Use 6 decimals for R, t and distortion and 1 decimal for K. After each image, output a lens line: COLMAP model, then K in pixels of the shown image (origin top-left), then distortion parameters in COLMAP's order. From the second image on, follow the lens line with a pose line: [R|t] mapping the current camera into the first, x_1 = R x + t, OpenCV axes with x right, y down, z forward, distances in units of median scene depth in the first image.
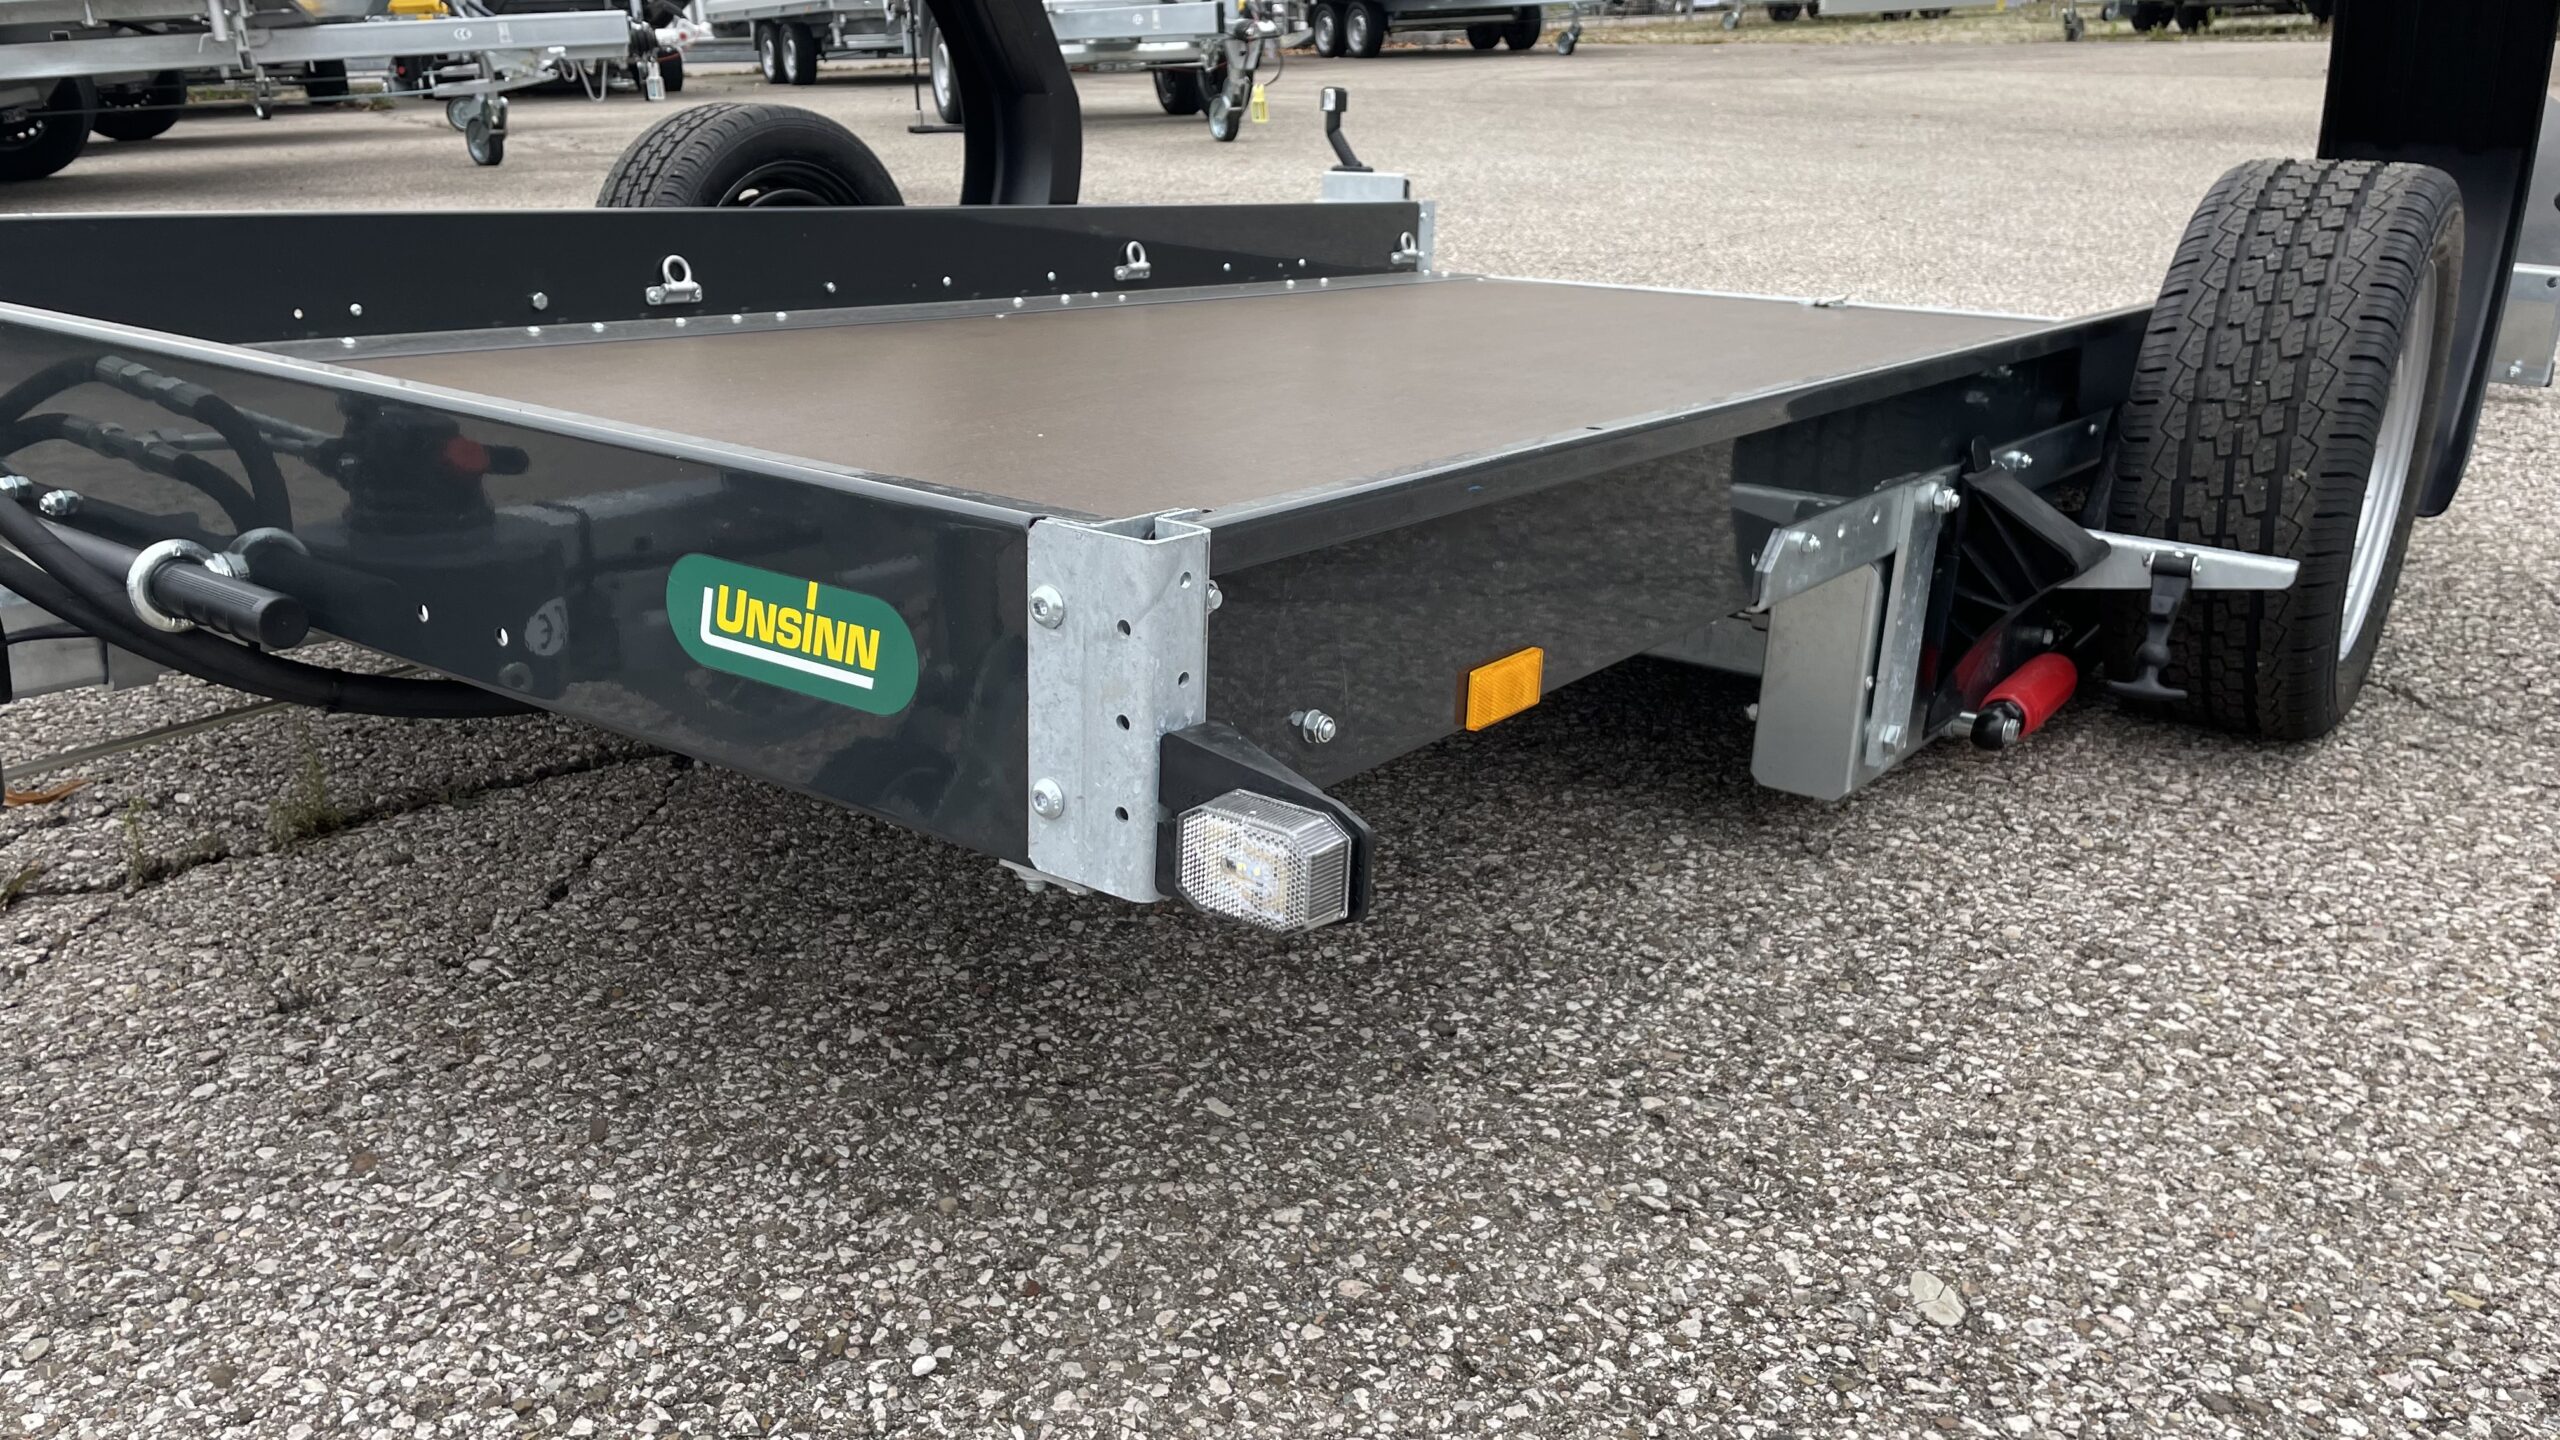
lens RADIAL K [[1875.6, 0, 1280.0], [0, 1875.6, 720.0], [0, 0, 1]] dist [0.041755, -0.005024]
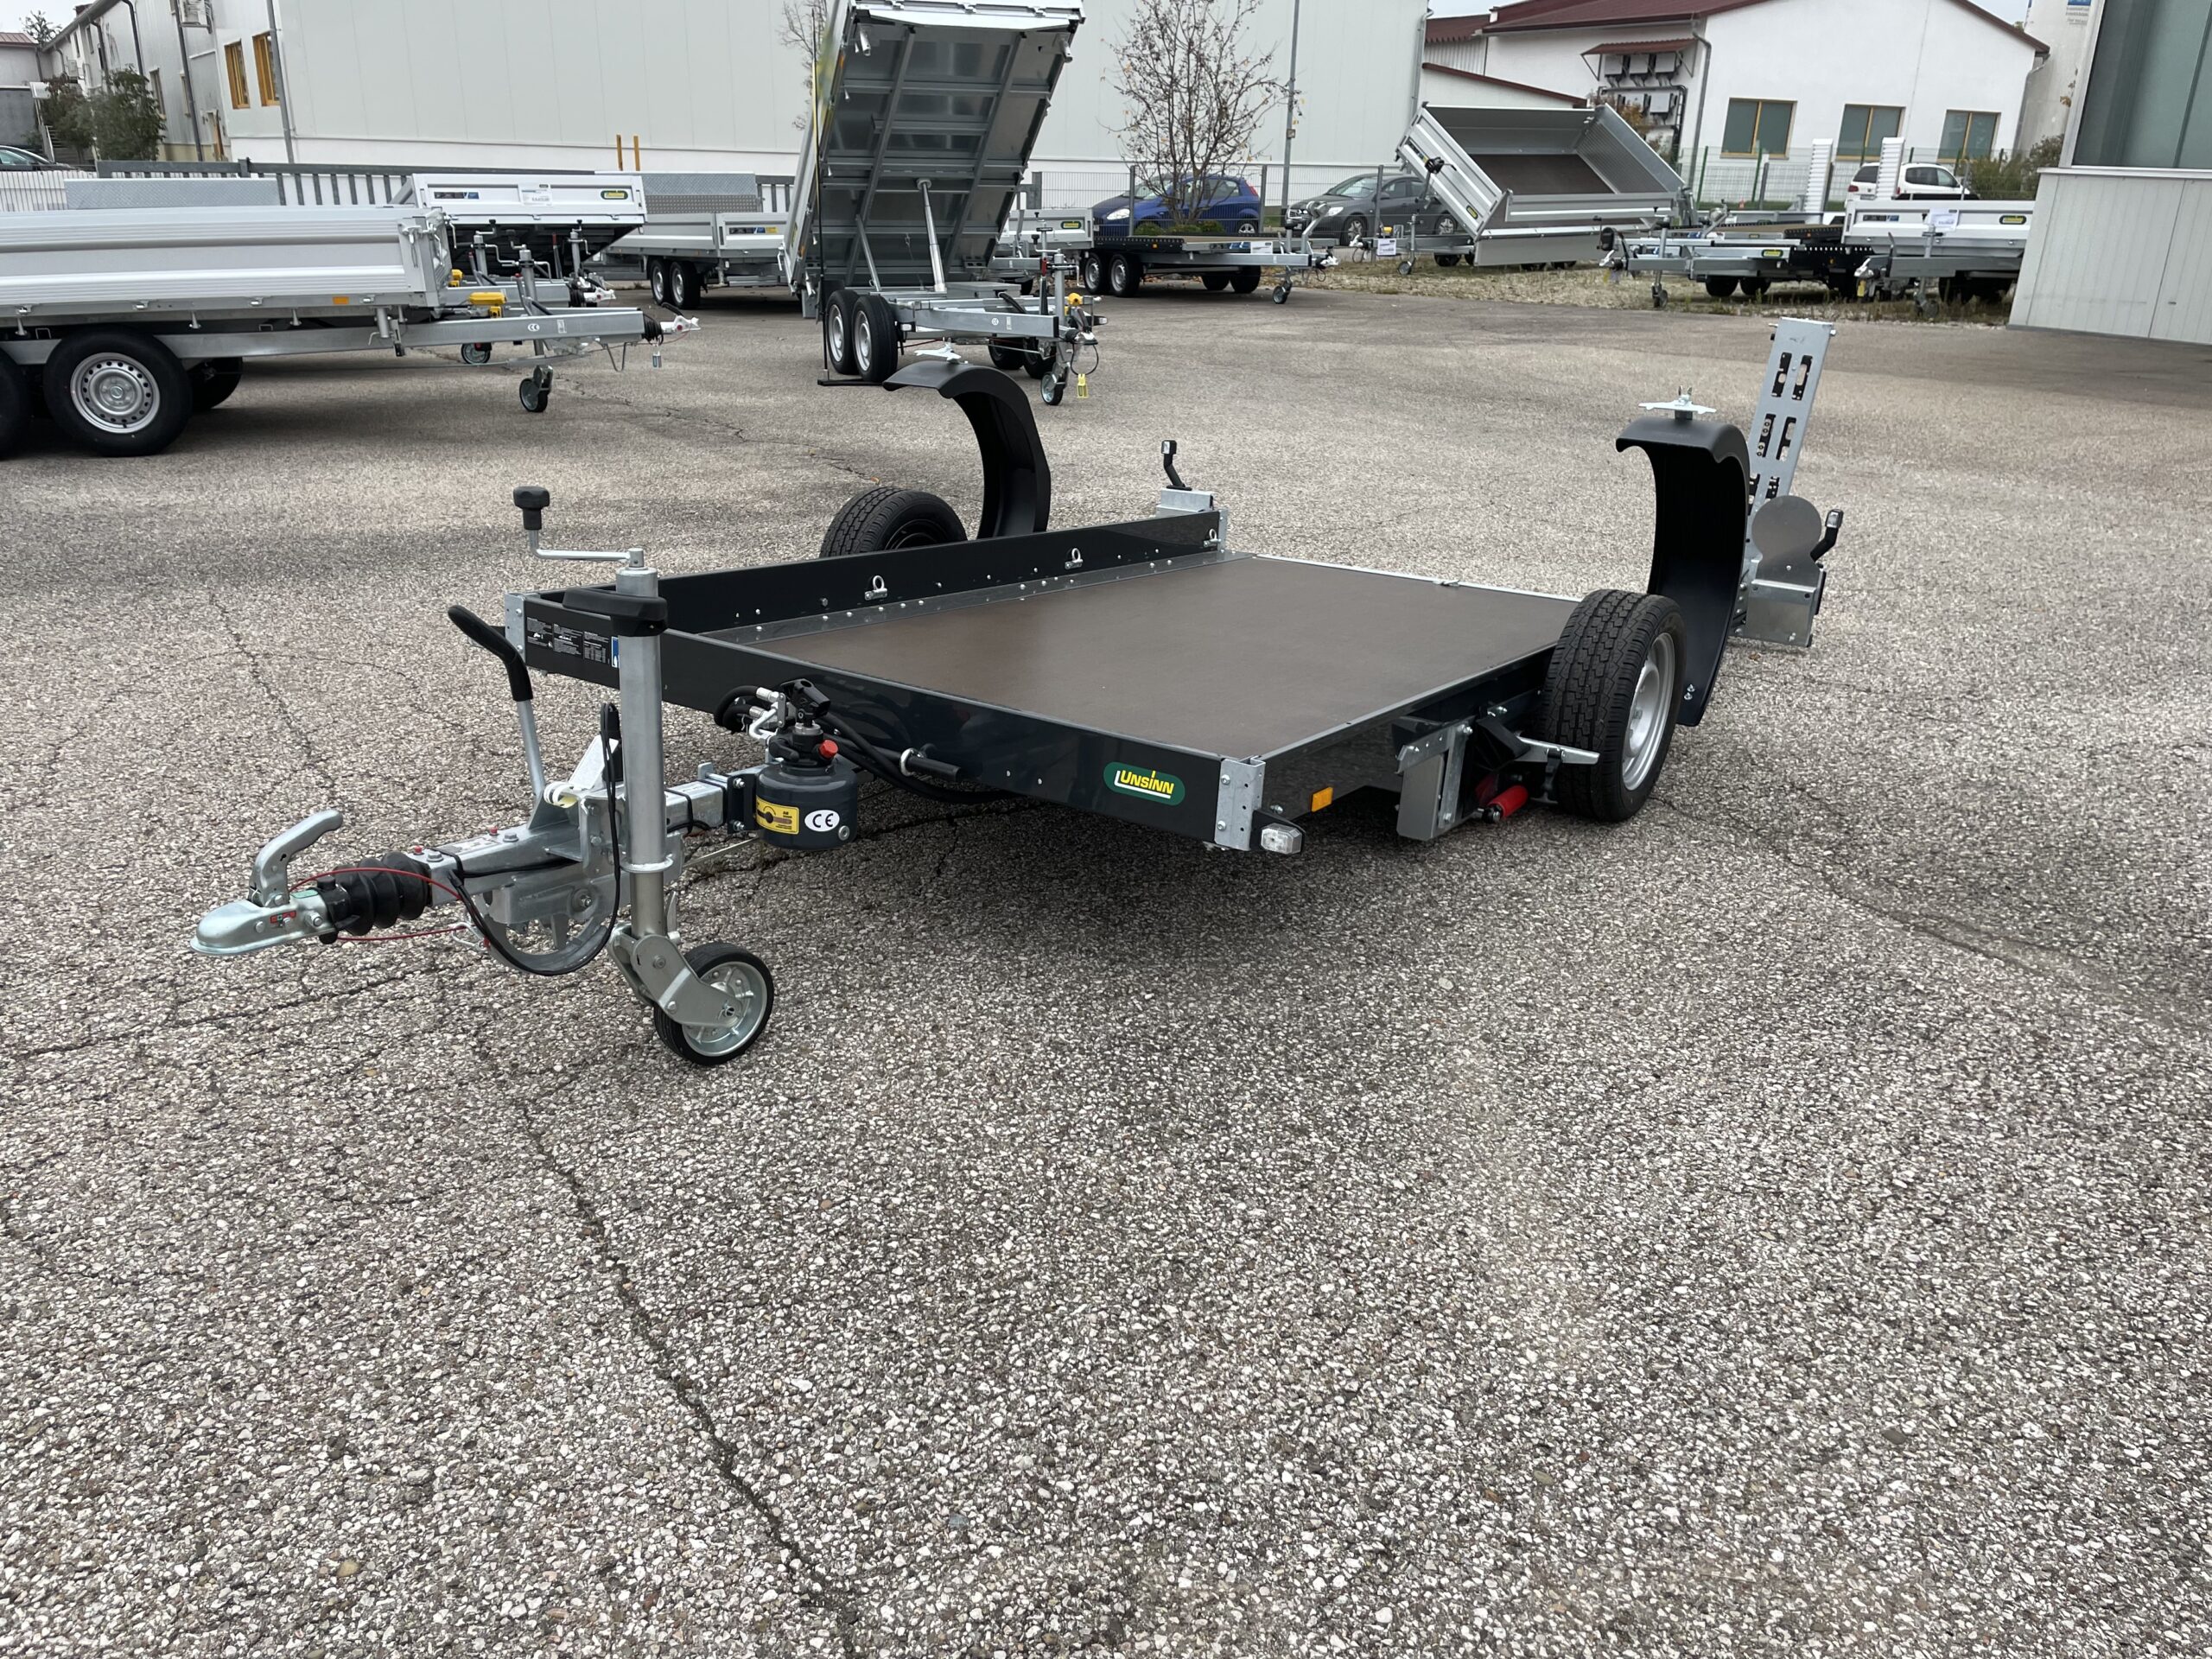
lens RADIAL K [[1674.7, 0, 1094.5], [0, 1674.7, 837.2], [0, 0, 1]] dist [0.095492, -0.114586]
pose [[0.998351, 0.011647, 0.056204, -0.296891], [-0.012486, 0.999815, 0.014601, 0.008094], [-0.056023, -0.015279, 0.998313, -1.295388]]
